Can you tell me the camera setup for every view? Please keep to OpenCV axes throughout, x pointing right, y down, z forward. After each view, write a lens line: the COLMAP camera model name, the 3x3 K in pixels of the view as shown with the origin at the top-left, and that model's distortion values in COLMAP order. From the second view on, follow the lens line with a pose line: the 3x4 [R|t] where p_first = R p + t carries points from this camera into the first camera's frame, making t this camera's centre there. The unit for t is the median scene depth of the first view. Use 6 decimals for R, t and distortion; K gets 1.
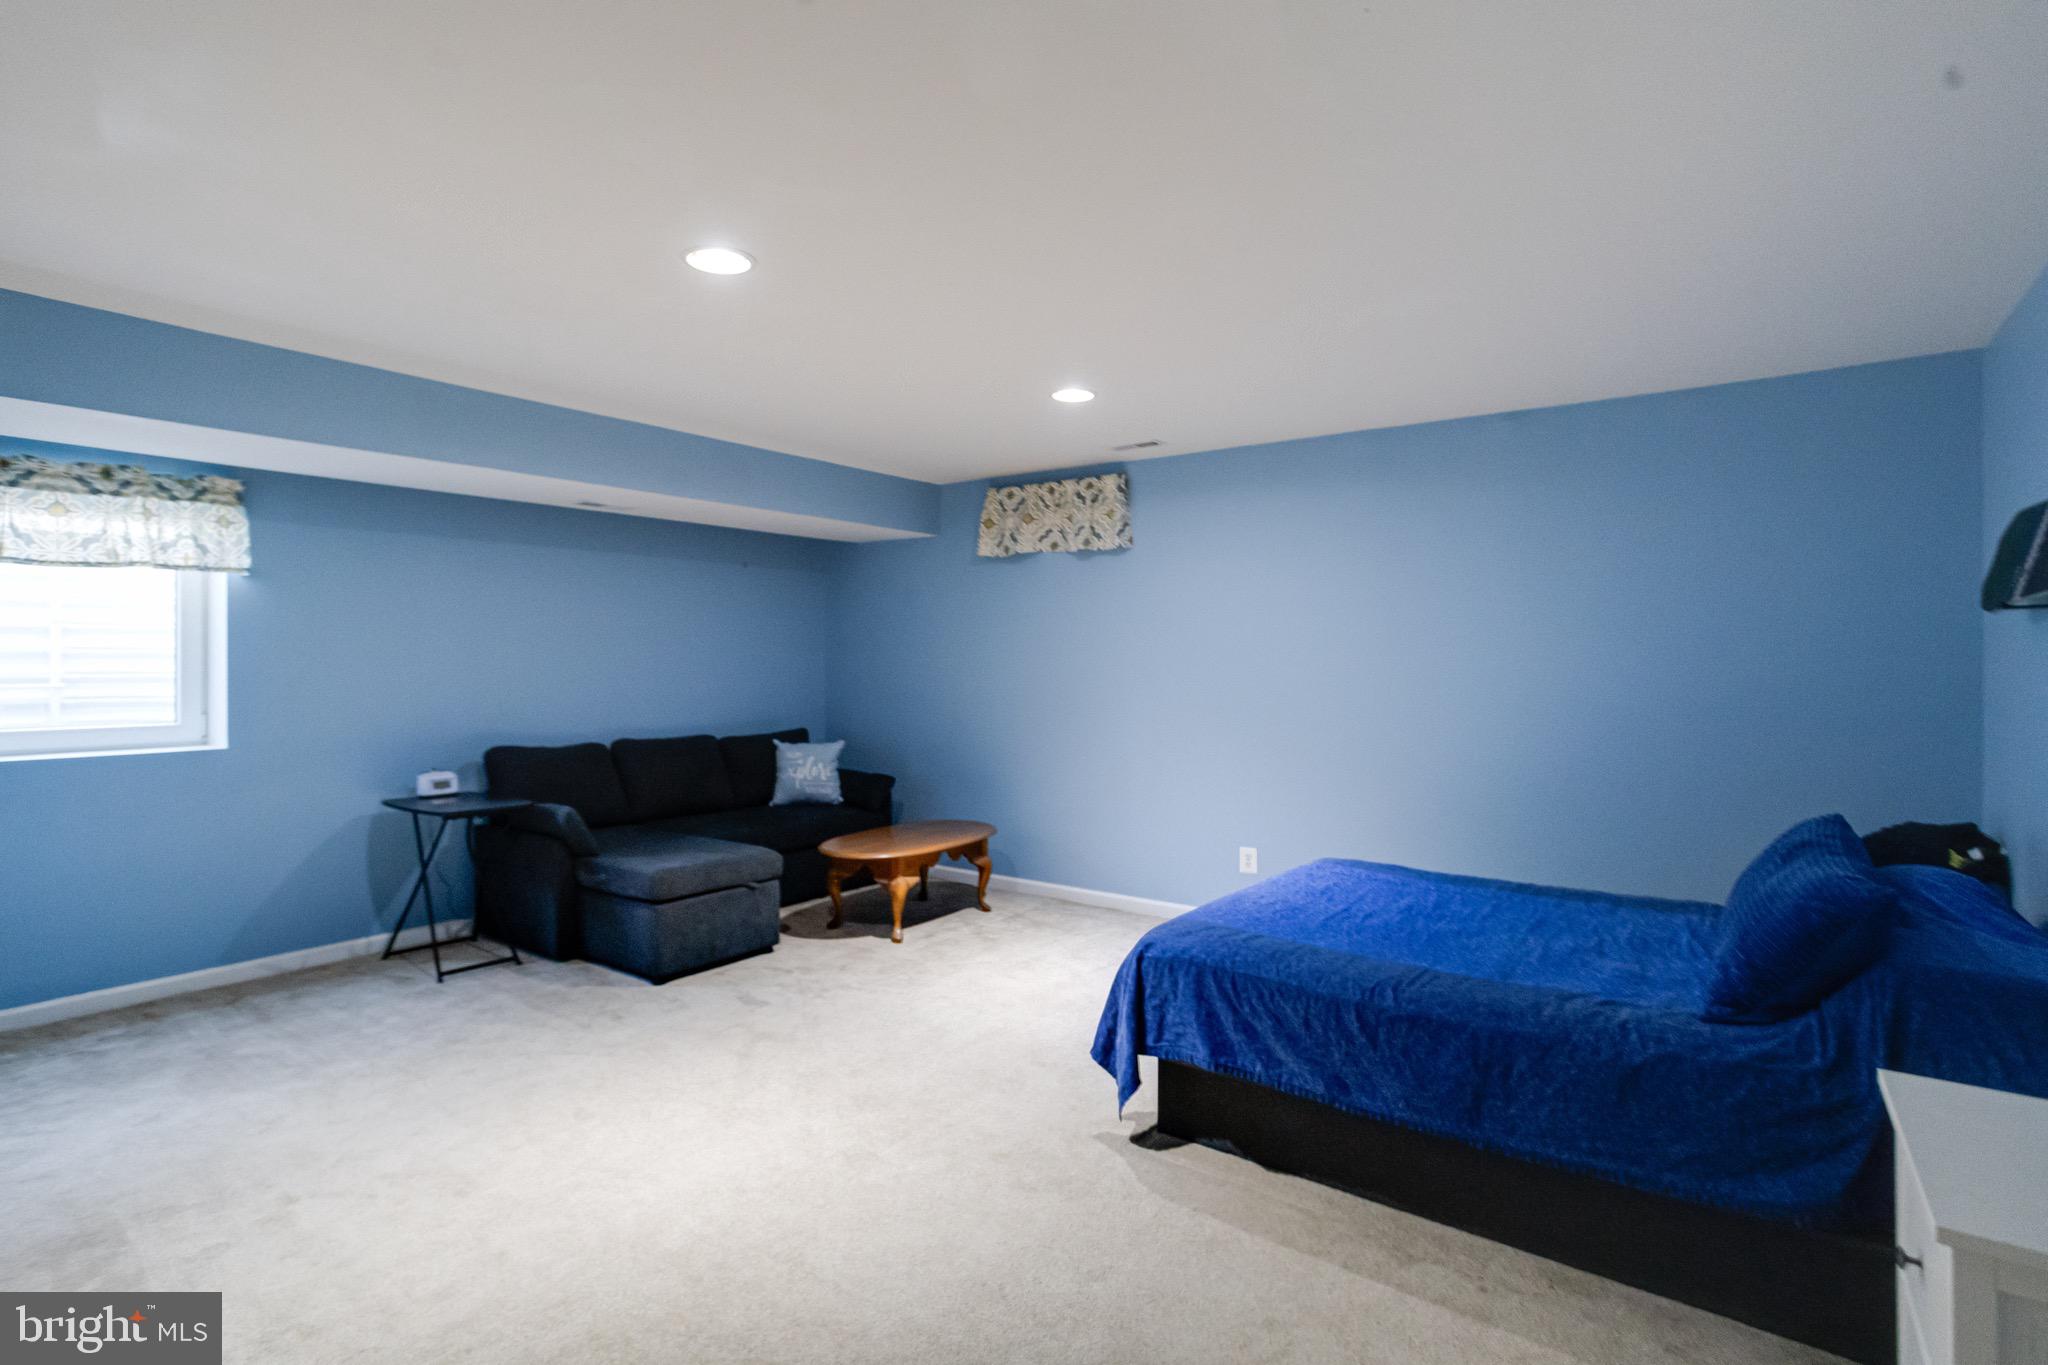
lens RADIAL K [[1022.2, 0, 1025.7], [0, 1022.2, 672.1], [0, 0, 1]] dist [-0.036572, 0.018431]
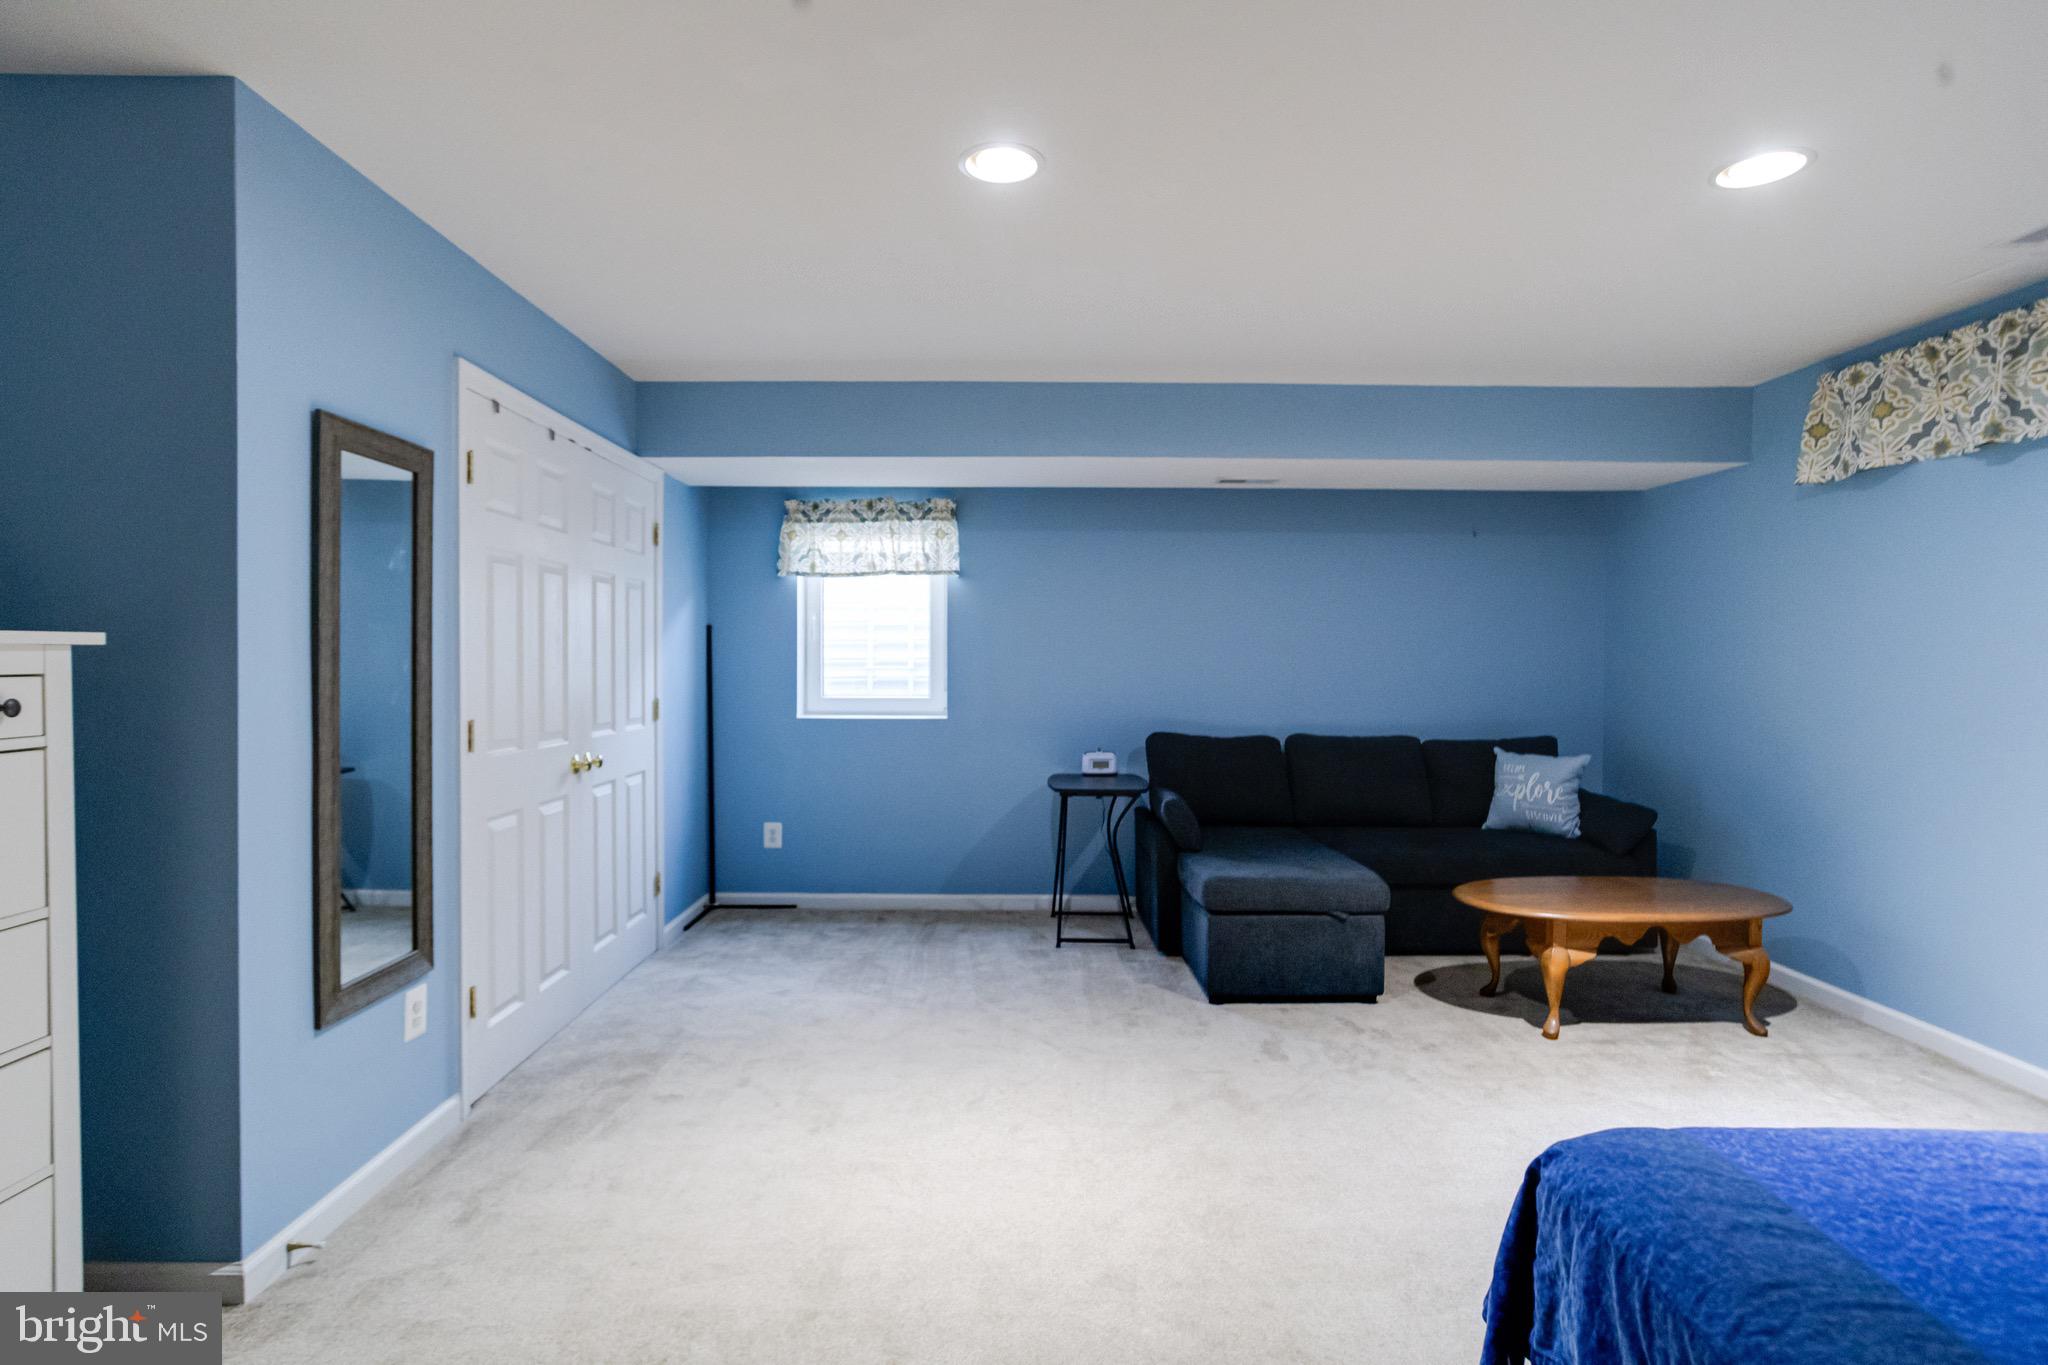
lens RADIAL K [[1022.2, 0, 1013.7], [0, 1022.2, 685.0], [0, 0, 1]] dist [-0.036572, 0.018431]
pose [[0.586044, 0.018949, -0.810058, 0.236138], [-0.013079, 0.999817, 0.013925, 0.014331], [0.810174, 0.002434, 0.586185, 0.297957]]
